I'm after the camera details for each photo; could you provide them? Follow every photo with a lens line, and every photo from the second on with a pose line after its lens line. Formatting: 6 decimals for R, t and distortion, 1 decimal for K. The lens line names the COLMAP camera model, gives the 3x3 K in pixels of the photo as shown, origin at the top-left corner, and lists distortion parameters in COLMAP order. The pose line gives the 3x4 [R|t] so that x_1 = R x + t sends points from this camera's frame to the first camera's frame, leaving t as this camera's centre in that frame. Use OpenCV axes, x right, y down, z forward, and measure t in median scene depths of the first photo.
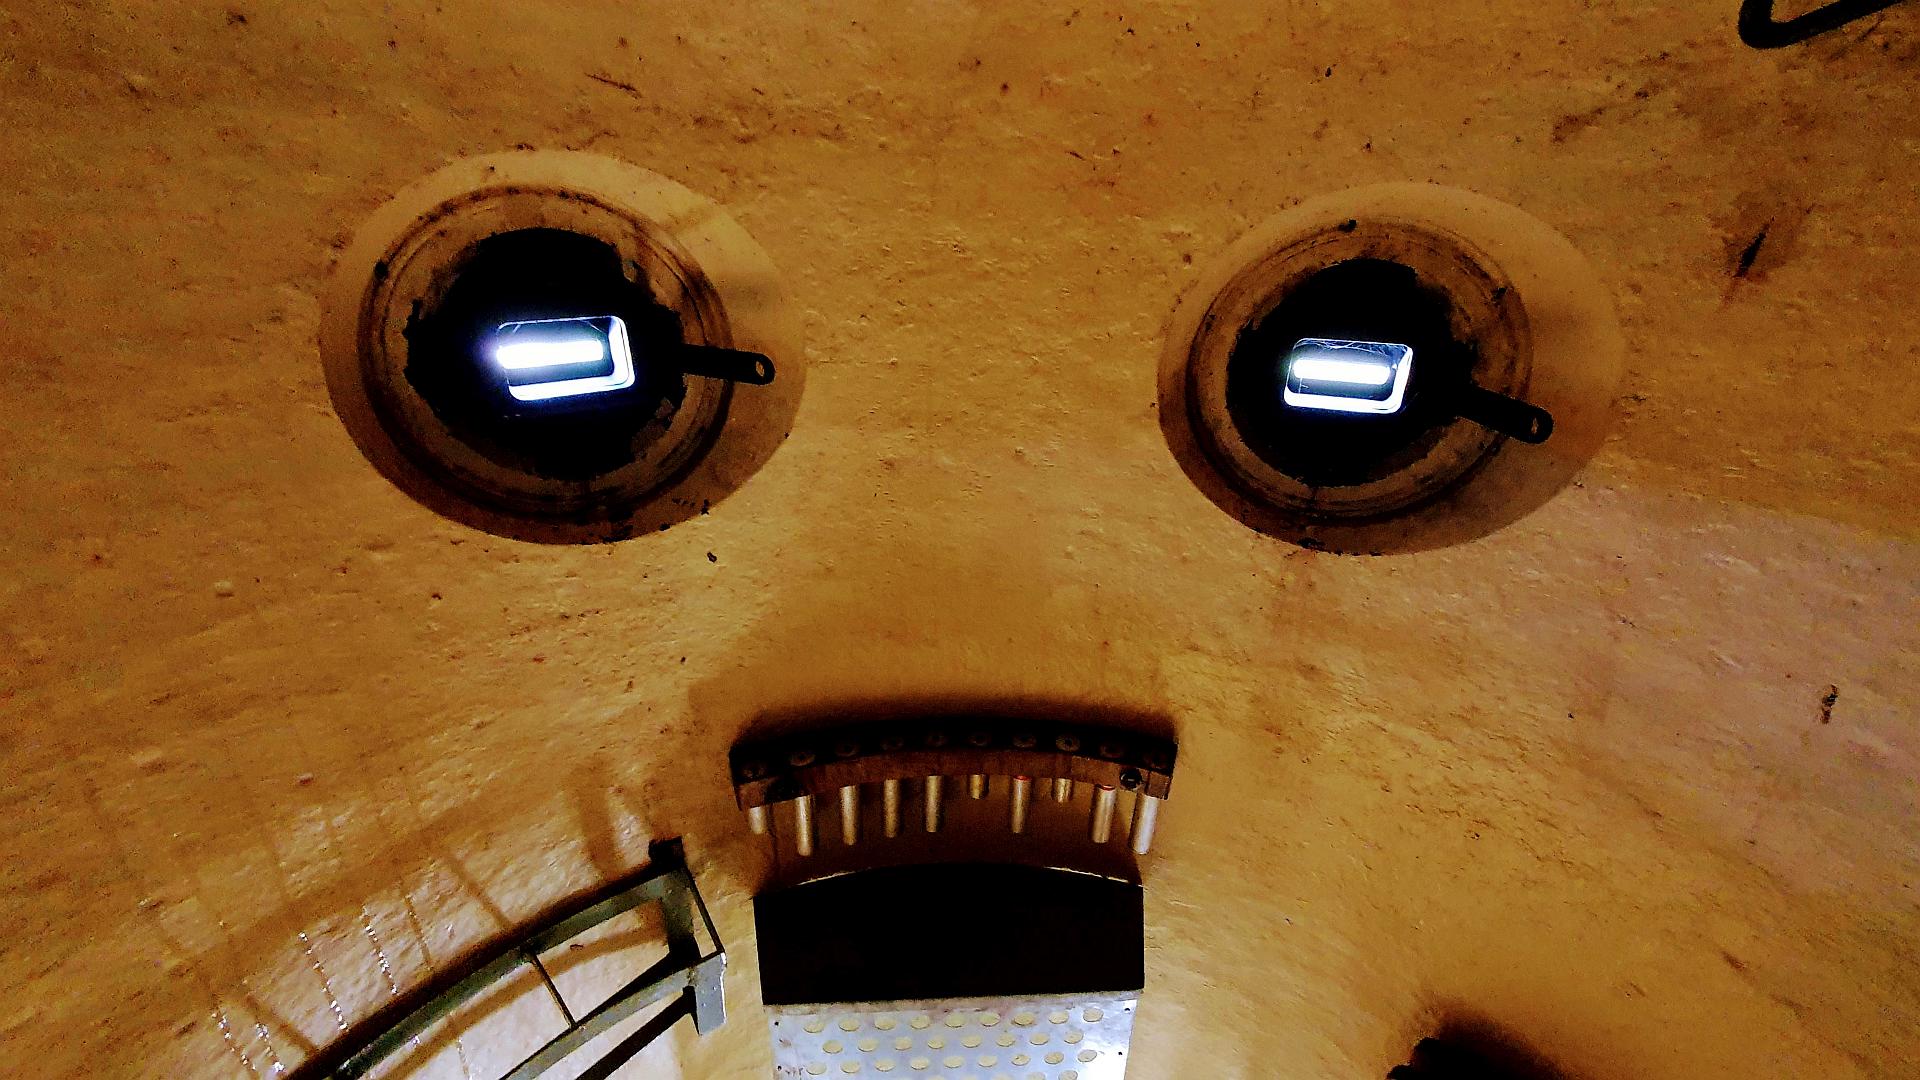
lens RADIAL K [[746.5, 0, 959.8], [0, 746.5, 544.9], [0, 0, 1]] dist [0.003645, 0.000438]
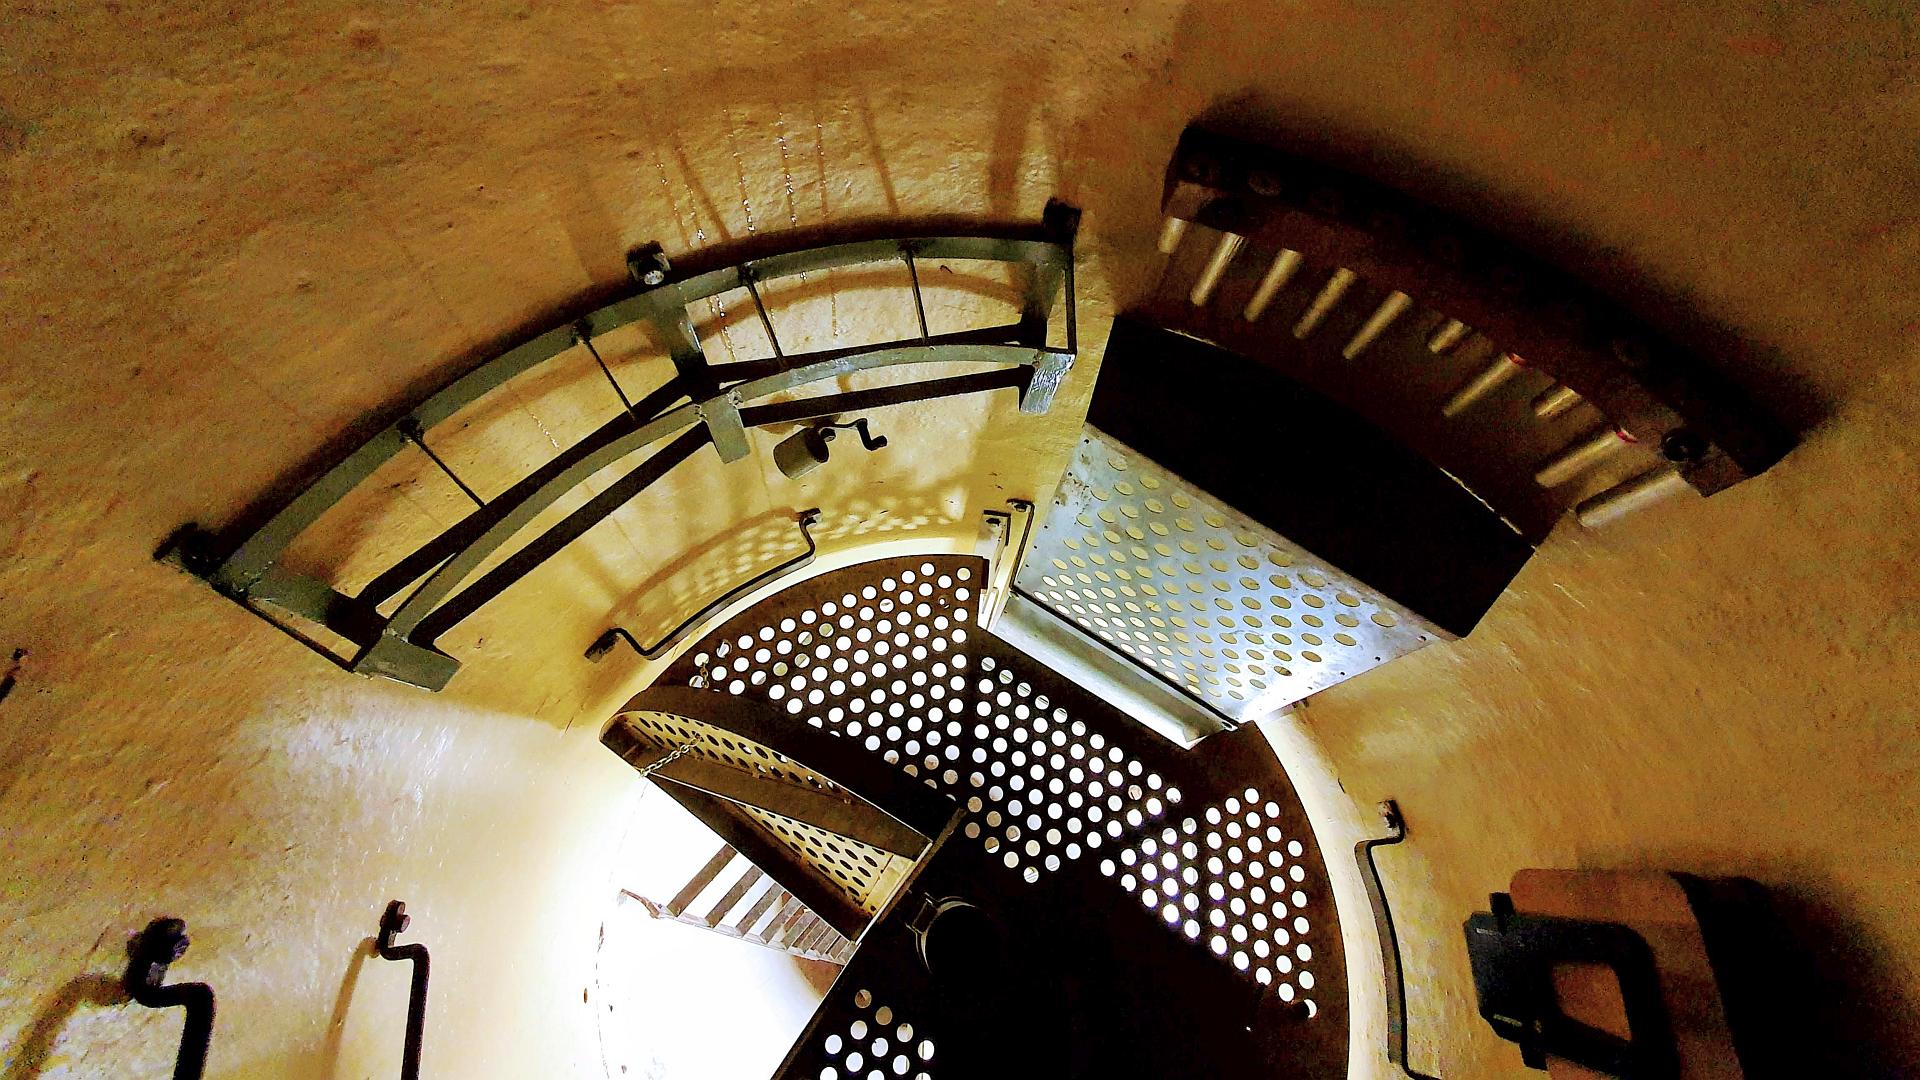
lens RADIAL K [[746.5, 0, 959.8], [0, 746.5, 544.9], [0, 0, 1]] dist [0.003645, 0.000438]
pose [[0.806763, 0.559311, -0.190536, -0.123107], [-0.297463, 0.663073, 0.686913, 0.113195], [0.510538, -0.497498, 0.701318, 0.170353]]
